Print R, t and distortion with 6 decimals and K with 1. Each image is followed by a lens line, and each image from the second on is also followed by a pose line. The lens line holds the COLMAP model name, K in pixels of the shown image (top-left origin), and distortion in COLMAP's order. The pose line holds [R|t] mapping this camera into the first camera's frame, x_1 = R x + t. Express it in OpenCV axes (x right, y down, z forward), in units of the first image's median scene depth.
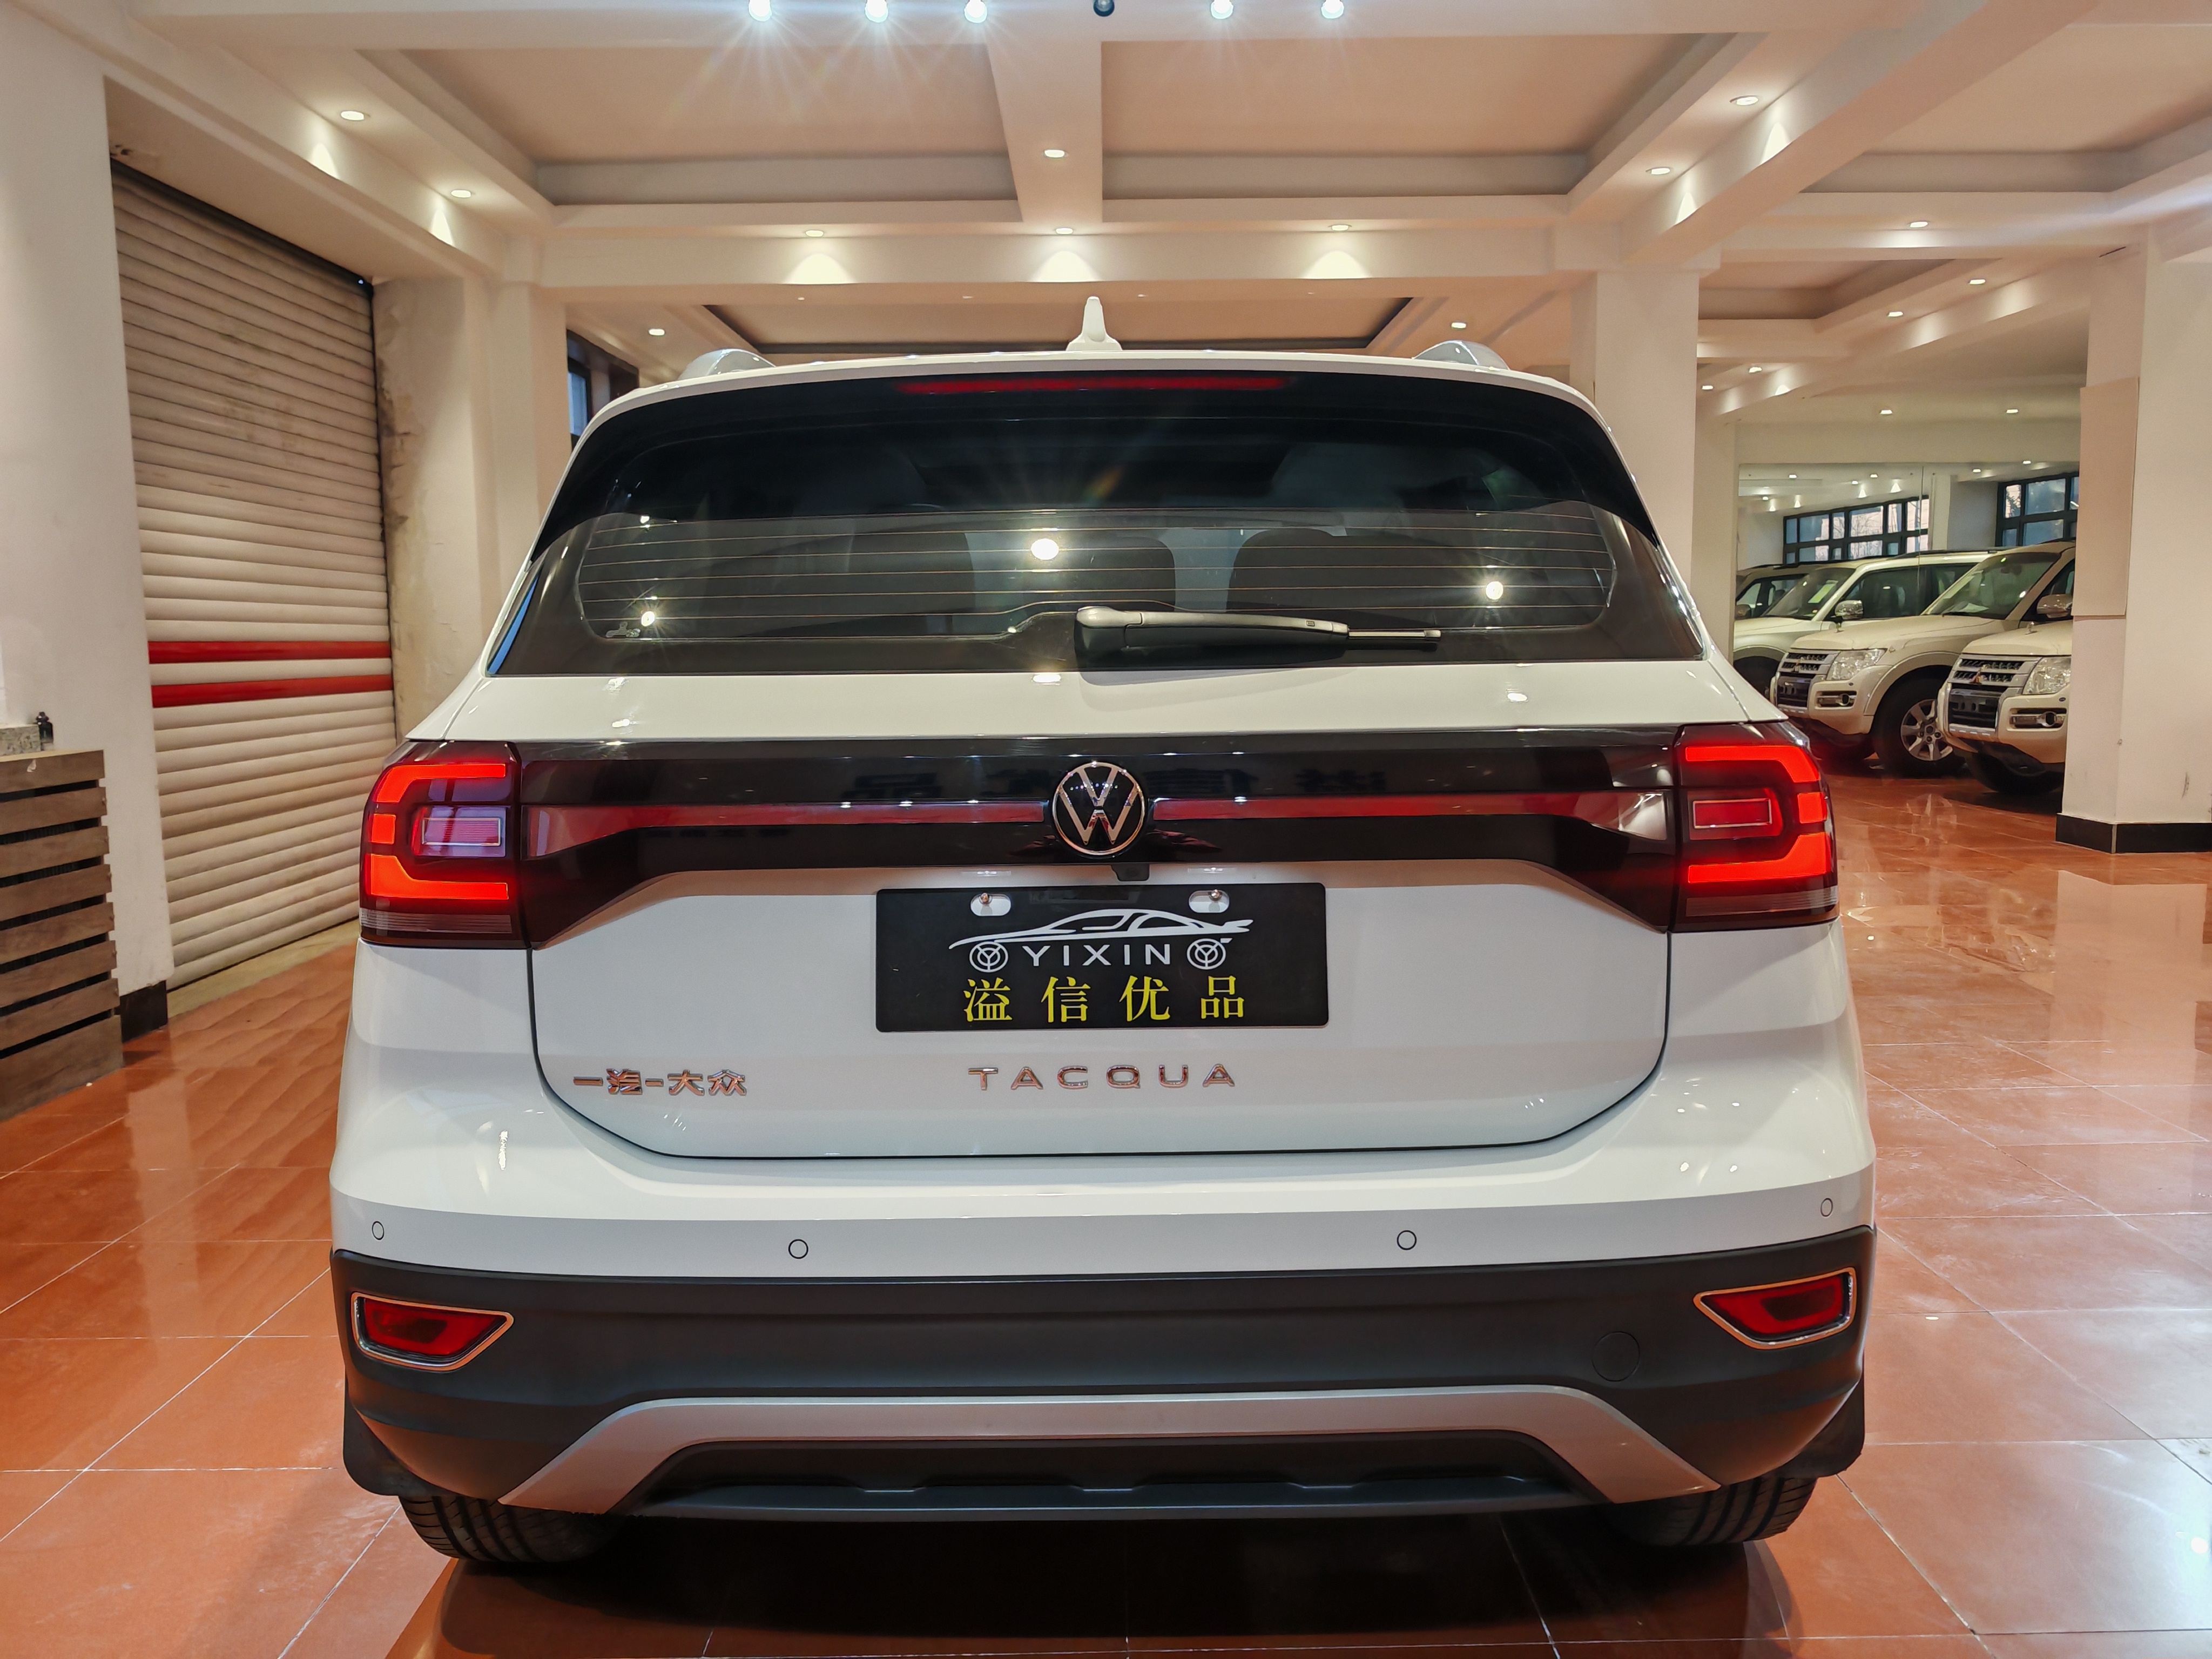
lens RADIAL K [[1834.4, 0, 1122.1], [0, 1834.4, 827.4], [0, 0, 1]] dist [0.012094, -0.009605]
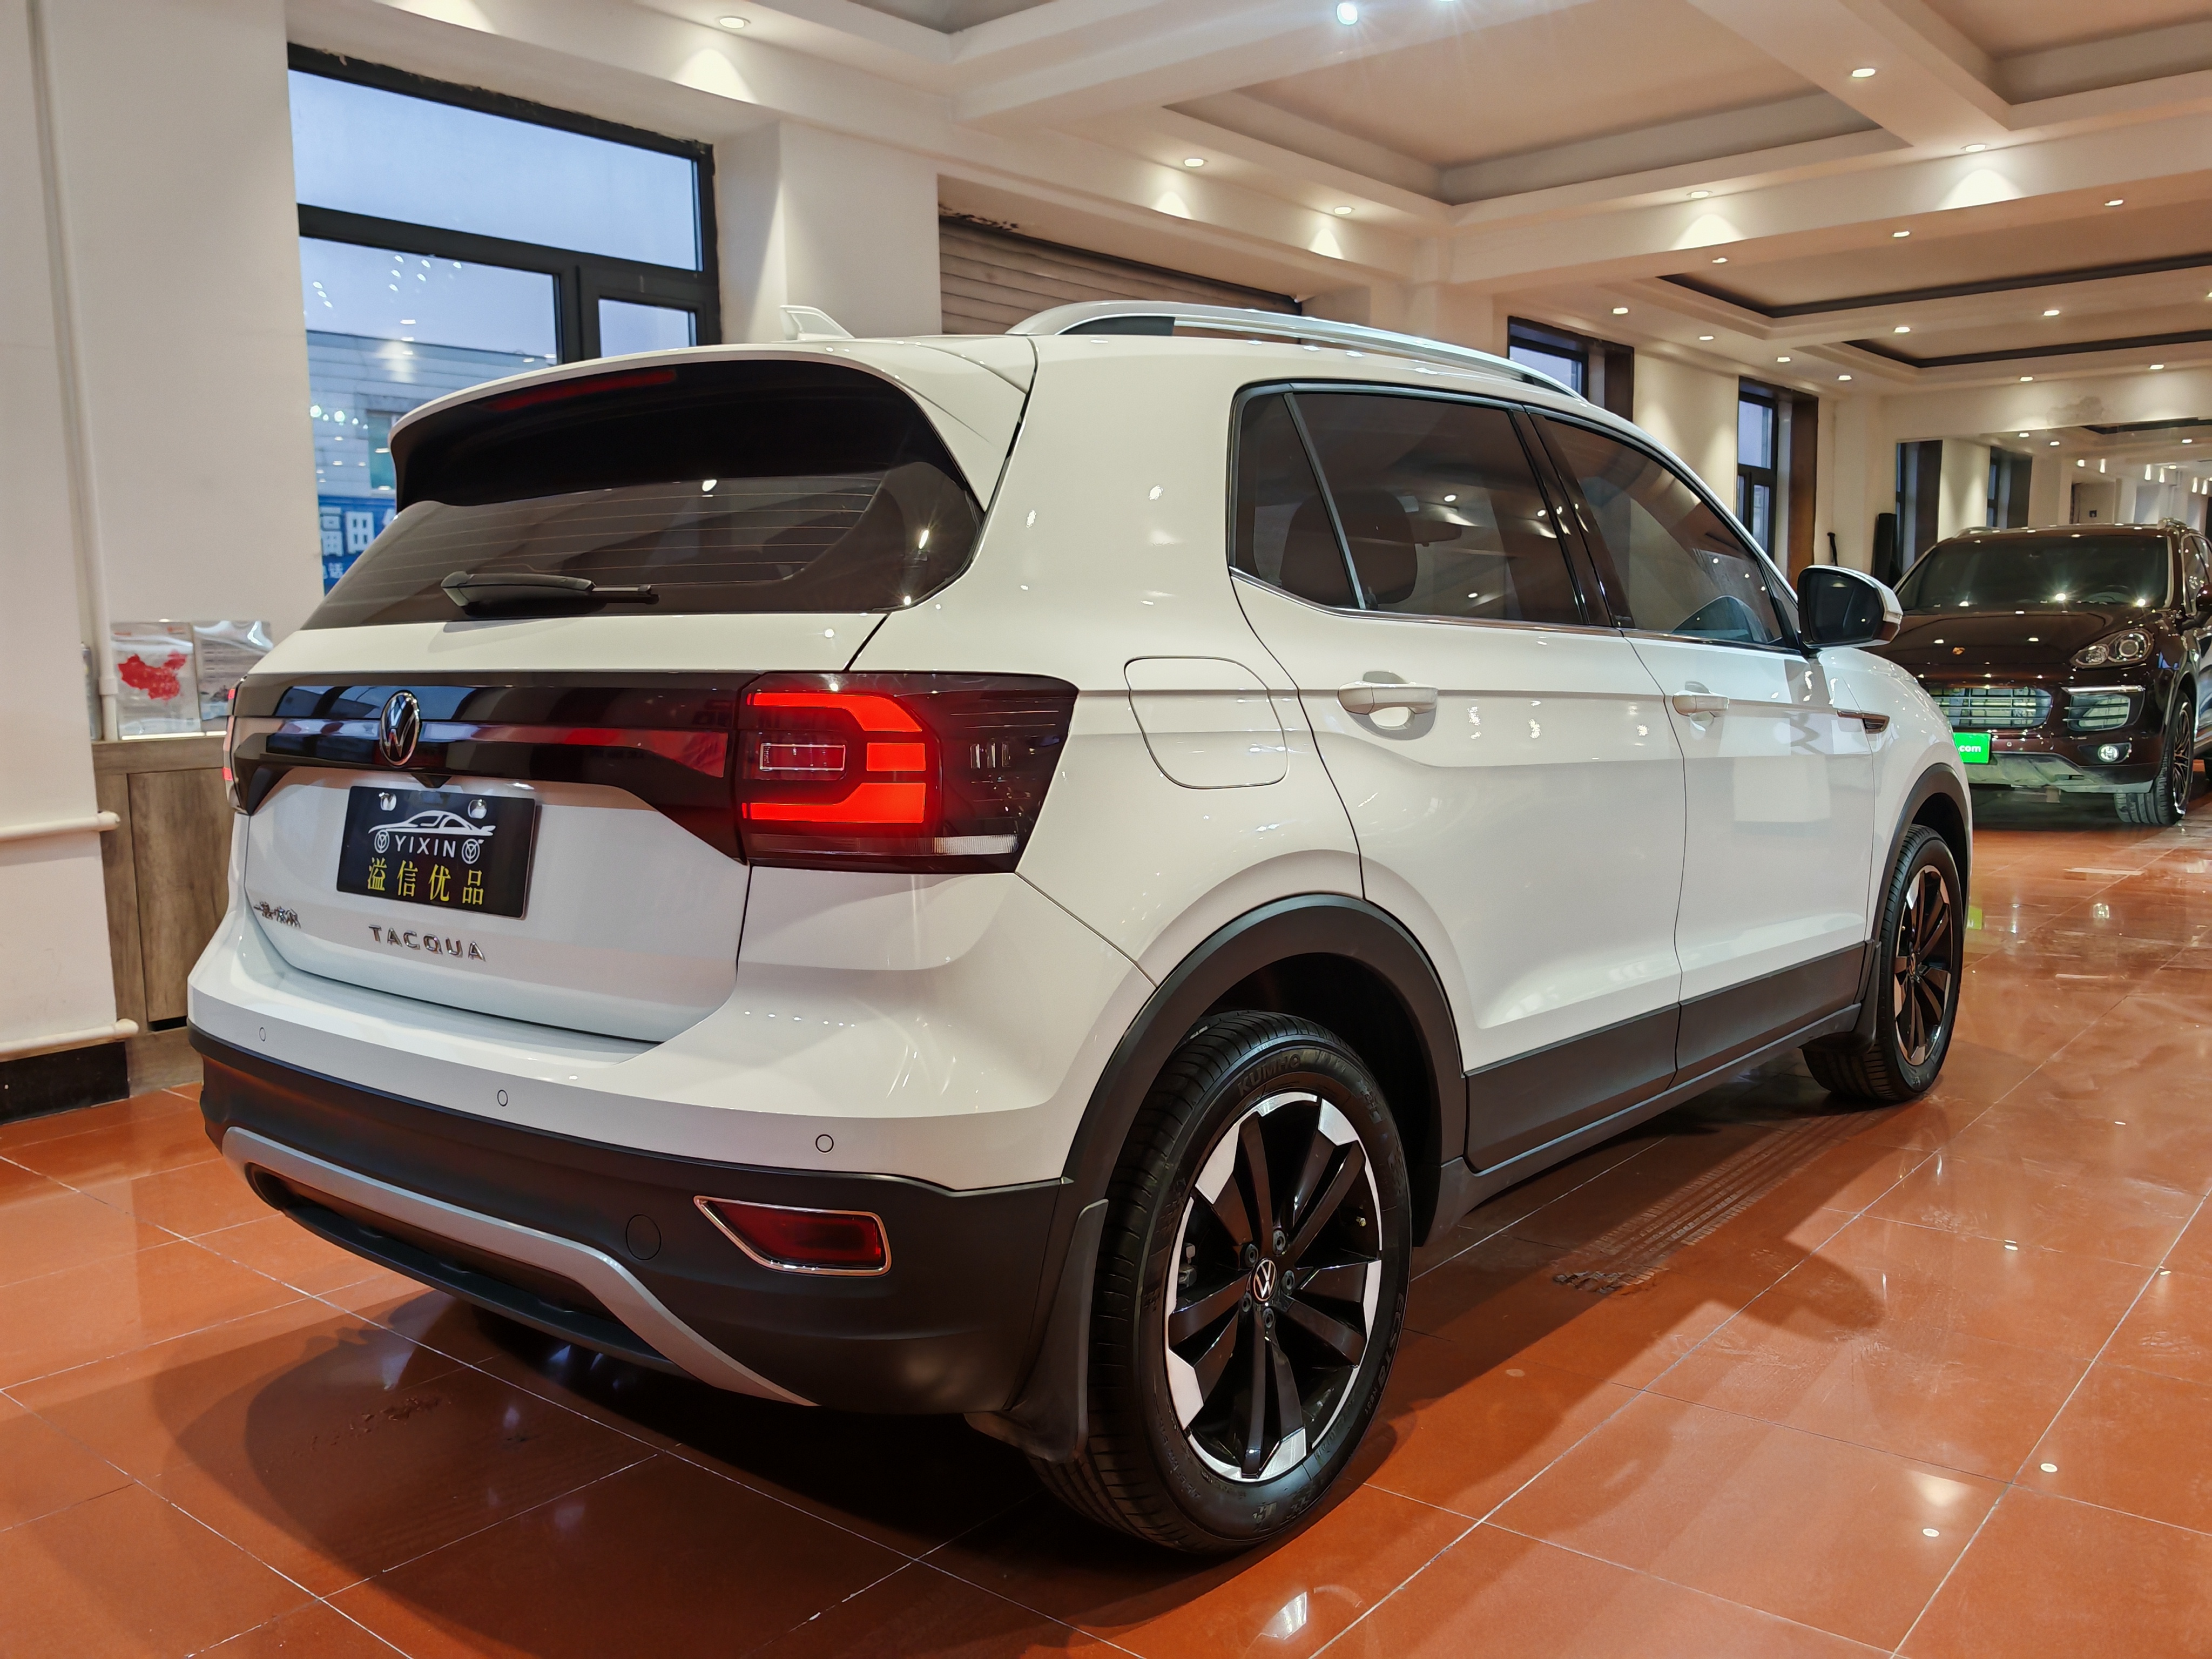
lens RADIAL K [[1834.4, 0, 1177.3], [0, 1834.4, 826.1], [0, 0, 1]] dist [0.012094, -0.009605]
pose [[0.785472, 0.062465, -0.615737, 1.175965], [-0.055977, 0.997986, 0.029835, -0.011150], [0.616360, 0.011033, 0.787387, 0.319793]]
